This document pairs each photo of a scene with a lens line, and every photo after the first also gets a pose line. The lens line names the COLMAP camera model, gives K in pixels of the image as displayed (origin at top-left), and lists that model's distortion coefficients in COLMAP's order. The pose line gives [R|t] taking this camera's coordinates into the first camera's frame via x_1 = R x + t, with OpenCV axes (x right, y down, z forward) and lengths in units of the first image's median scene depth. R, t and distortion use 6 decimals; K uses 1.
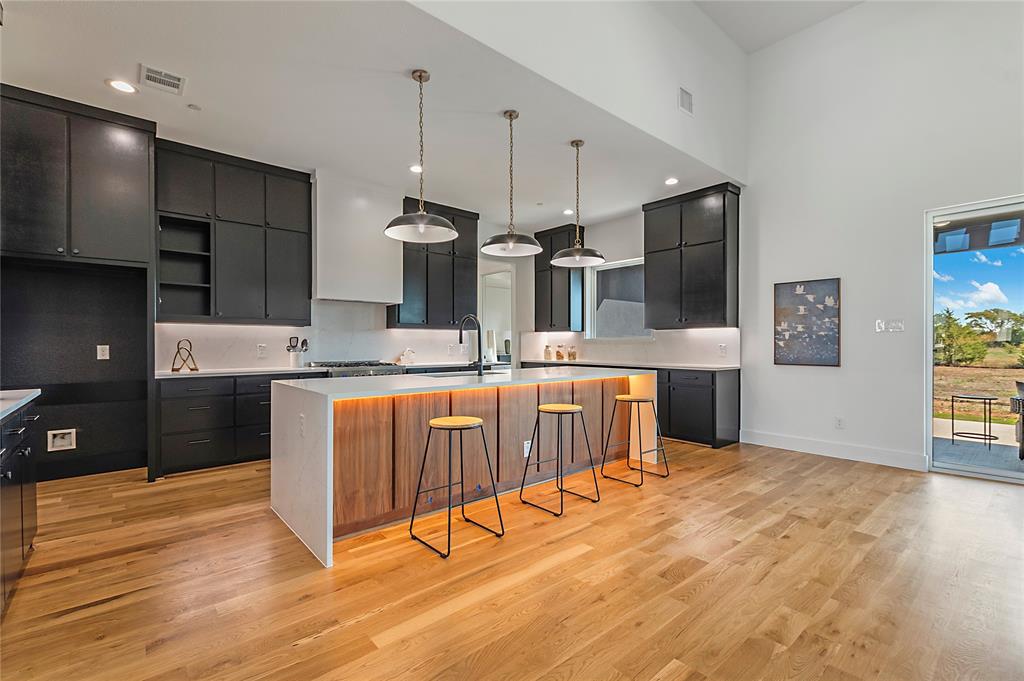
lens RADIAL K [[457.2, 0, 499.3], [0, 457.2, 344.6], [0, 0, 1]] dist [0.005342, 0.000284]
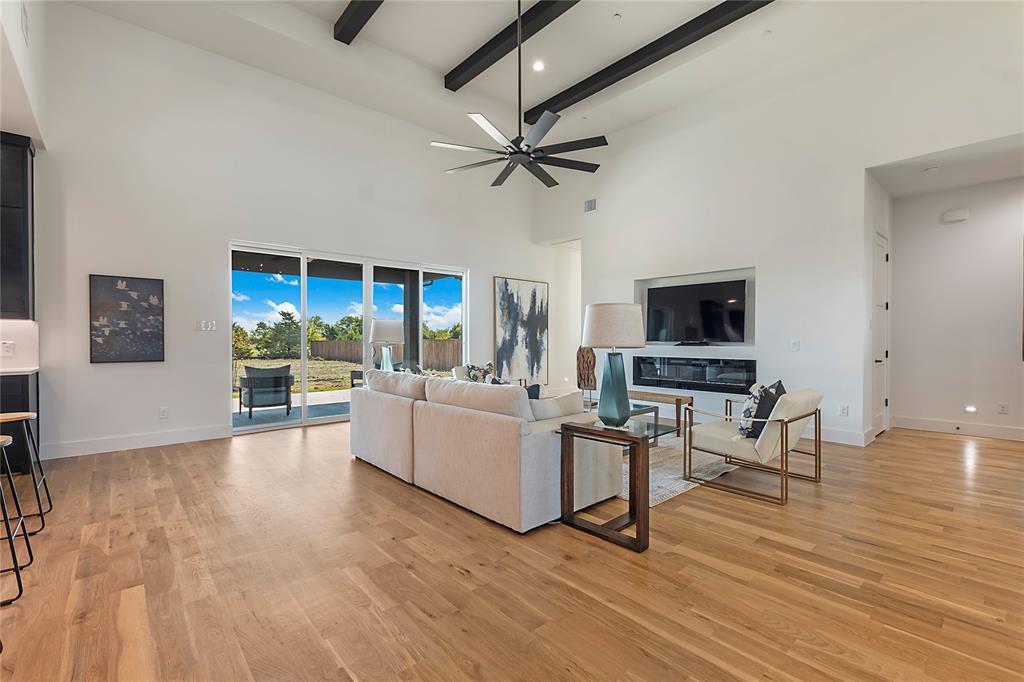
lens RADIAL K [[462.3, 0, 510.7], [0, 462.3, 342.3], [0, 0, 1]] dist [0.000078, 0.000192]
pose [[-0.007901, -0.006370, 0.999948, -0.341962], [0.003278, 0.999974, 0.006396, -0.001164], [-0.999963, 0.003329, -0.007880, 0.178130]]
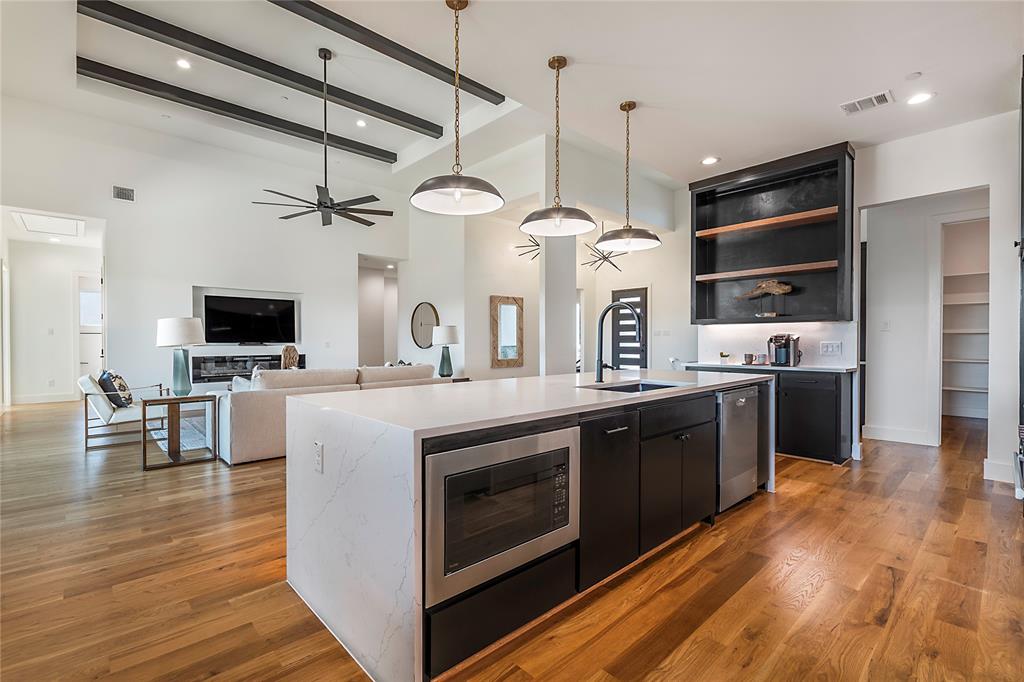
lens RADIAL K [[462.3, 0, 510.7], [0, 462.3, 342.3], [0, 0, 1]] dist [0.000078, 0.000192]
pose [[-0.999005, 0.001966, -0.044559, 0.105408], [0.001623, 0.999969, 0.007726, -0.005907], [0.044573, 0.007646, -0.998977, 1.381575]]
